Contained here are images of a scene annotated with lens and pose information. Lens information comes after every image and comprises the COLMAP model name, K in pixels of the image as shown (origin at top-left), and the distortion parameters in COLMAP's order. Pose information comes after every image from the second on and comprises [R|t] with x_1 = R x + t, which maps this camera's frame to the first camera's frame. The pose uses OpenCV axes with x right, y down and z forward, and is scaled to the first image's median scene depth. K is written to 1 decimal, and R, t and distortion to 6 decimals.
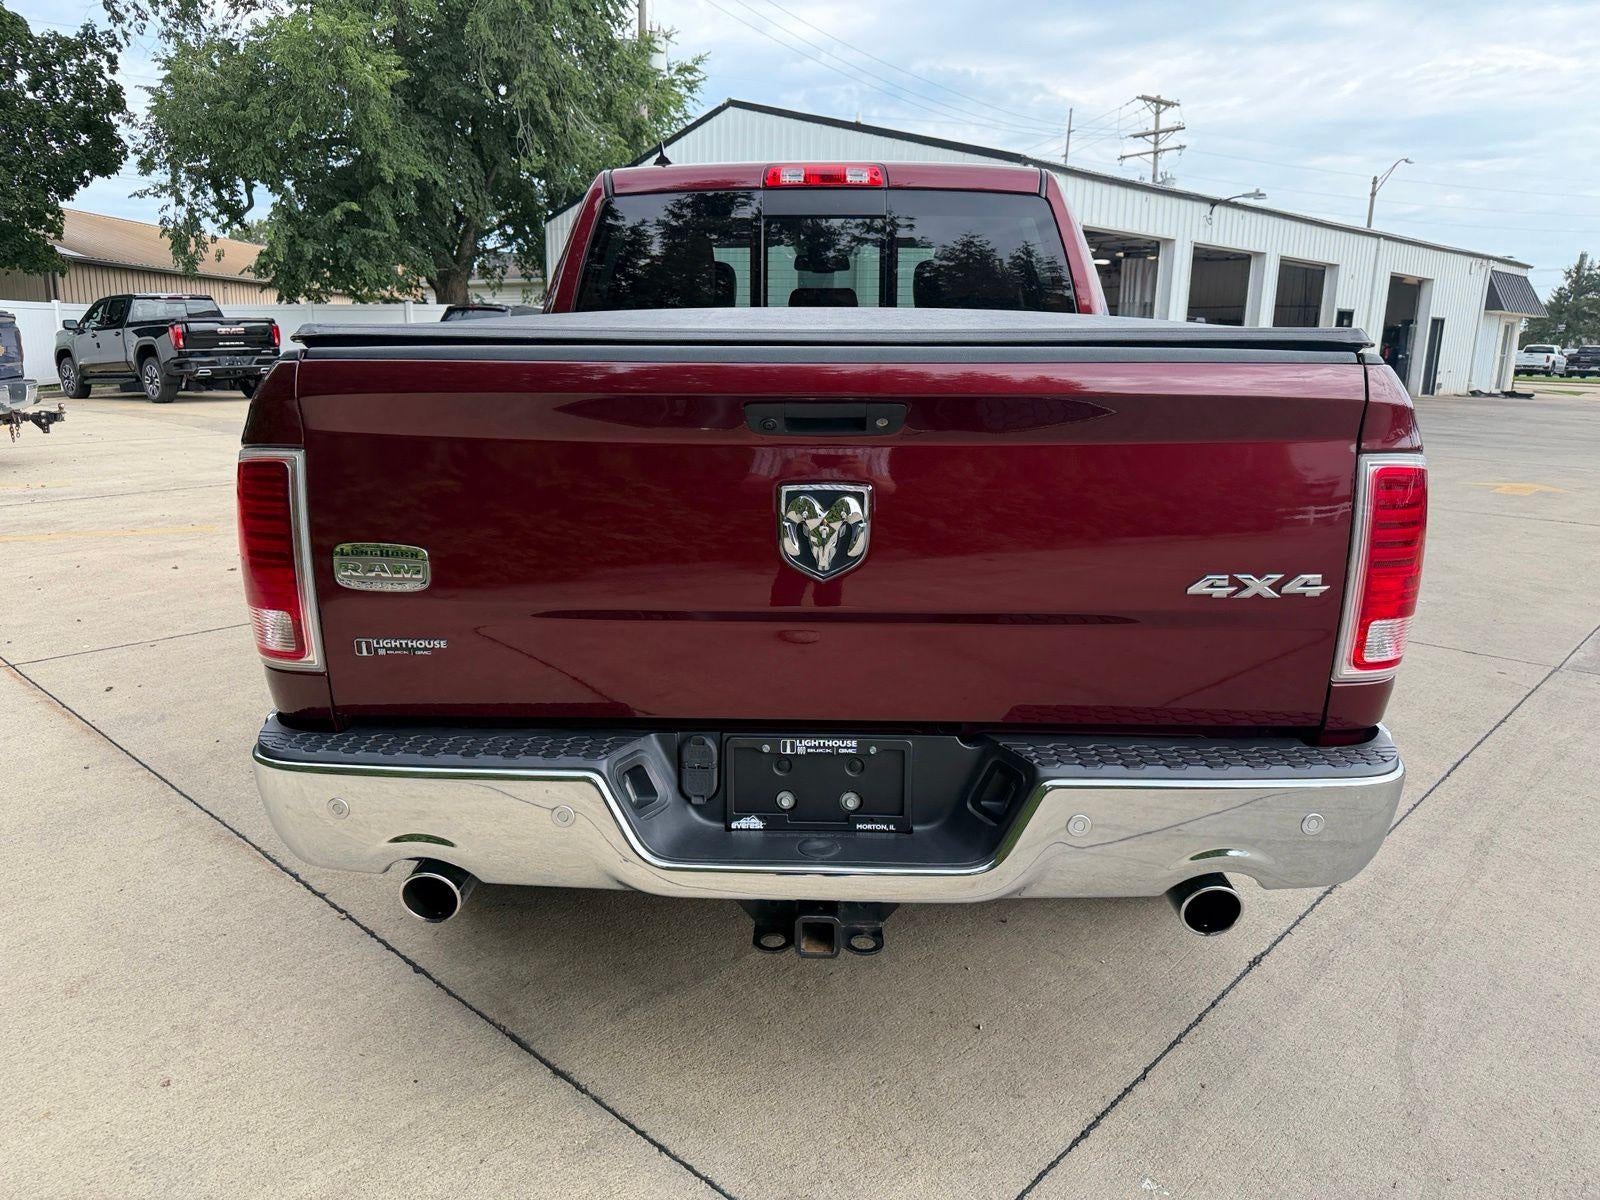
lens RADIAL K [[1146.3, 0, 780.8], [0, 1146.3, 601.2], [0, 0, 1]] dist [0.014923, -0.019517]
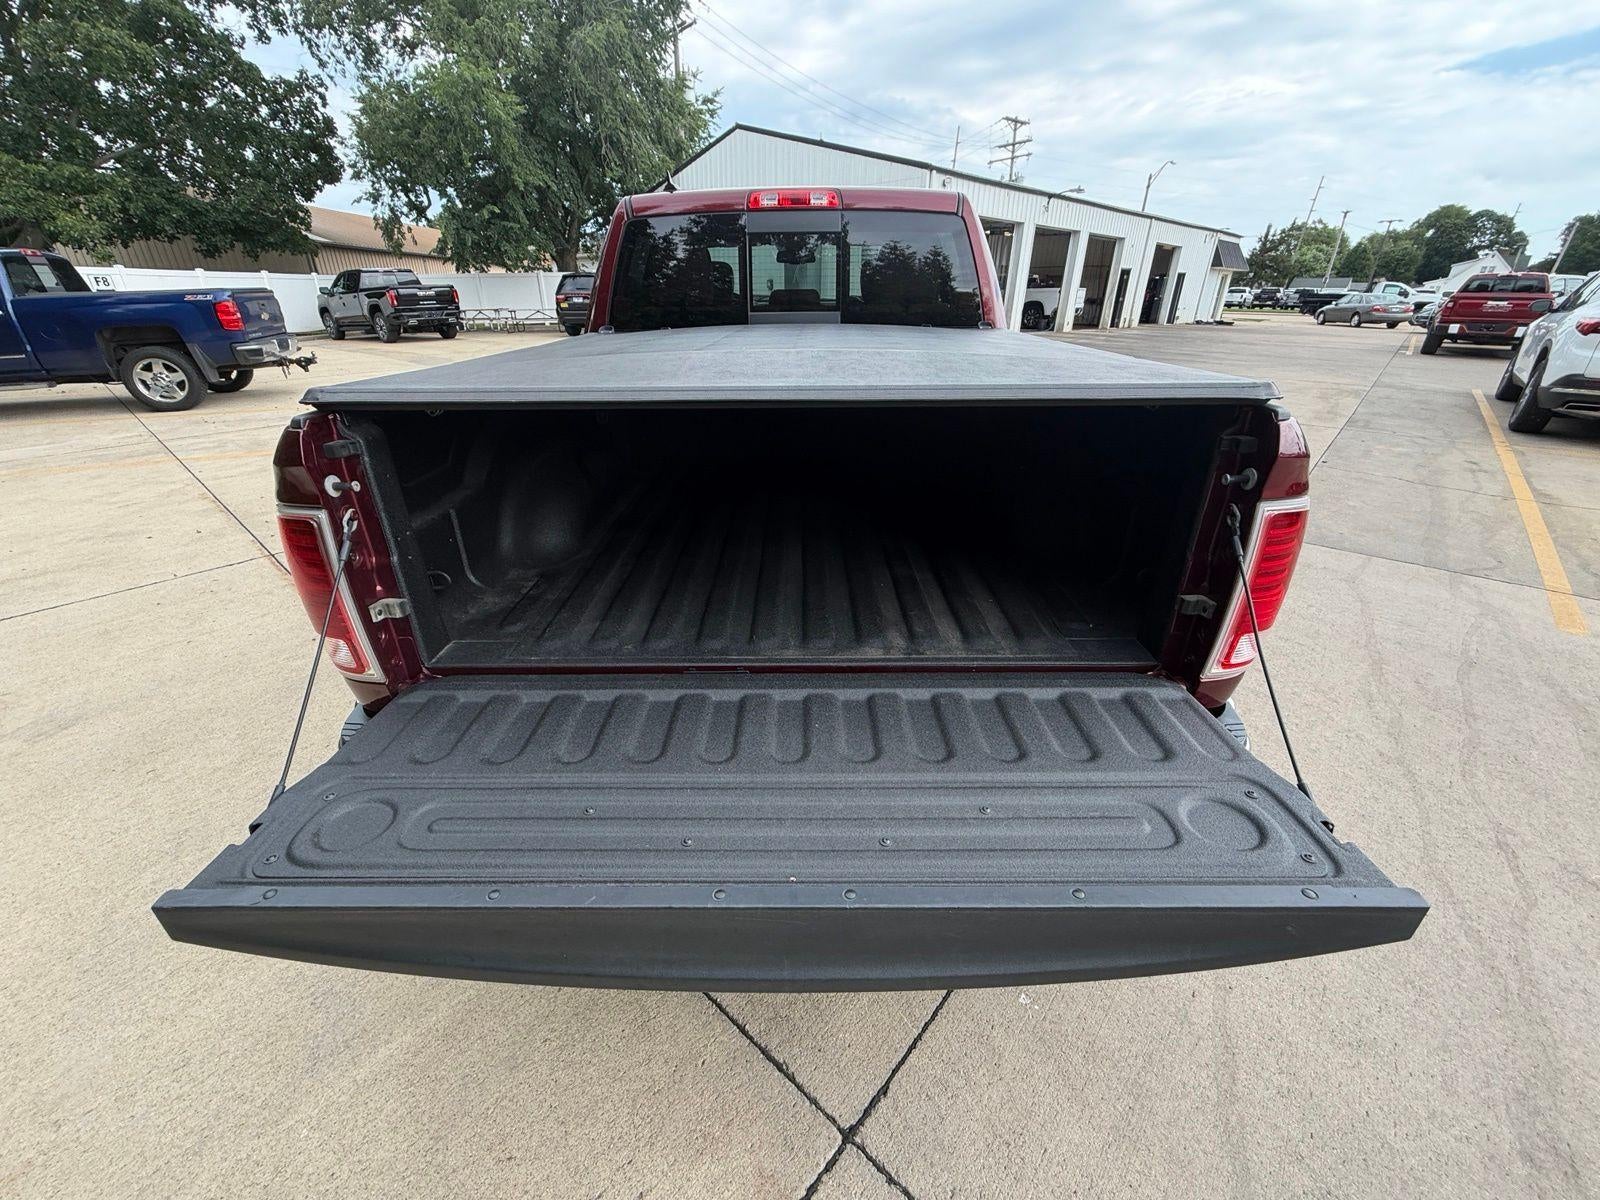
lens RADIAL K [[642.4, 0, 791.7], [0, 642.4, 595.7], [0, 0, 1]] dist [0.001695, 0.000000]
pose [[0.999691, -0.020916, 0.013452, 0.002647], [0.017404, 0.974818, 0.222322, -0.015356], [-0.017764, -0.222019, 0.974880, 0.030310]]
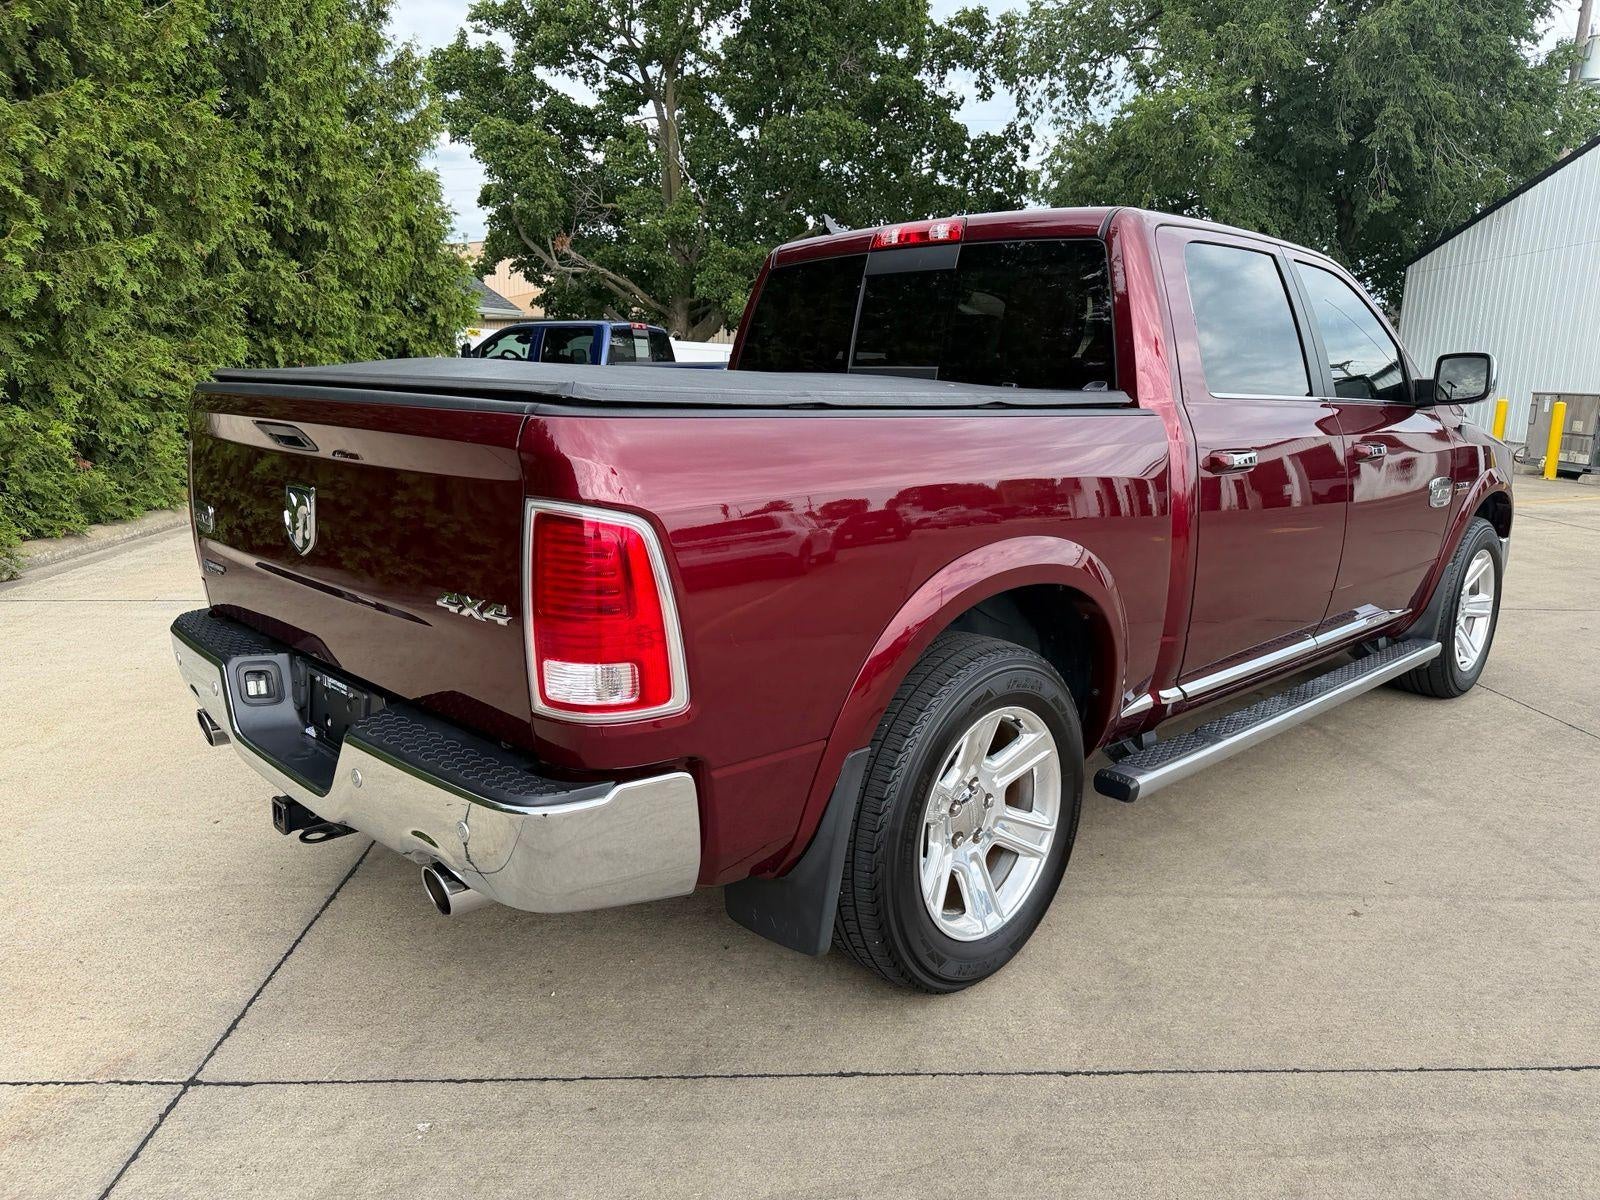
lens RADIAL K [[1146.3, 0, 789.2], [0, 1146.3, 594.0], [0, 0, 1]] dist [0.014923, -0.019517]
pose [[0.713282, 0.140868, -0.686575, 0.116625], [-0.173744, 0.984556, 0.021504, -0.008672], [0.679001, 0.103950, 0.726741, 0.032823]]
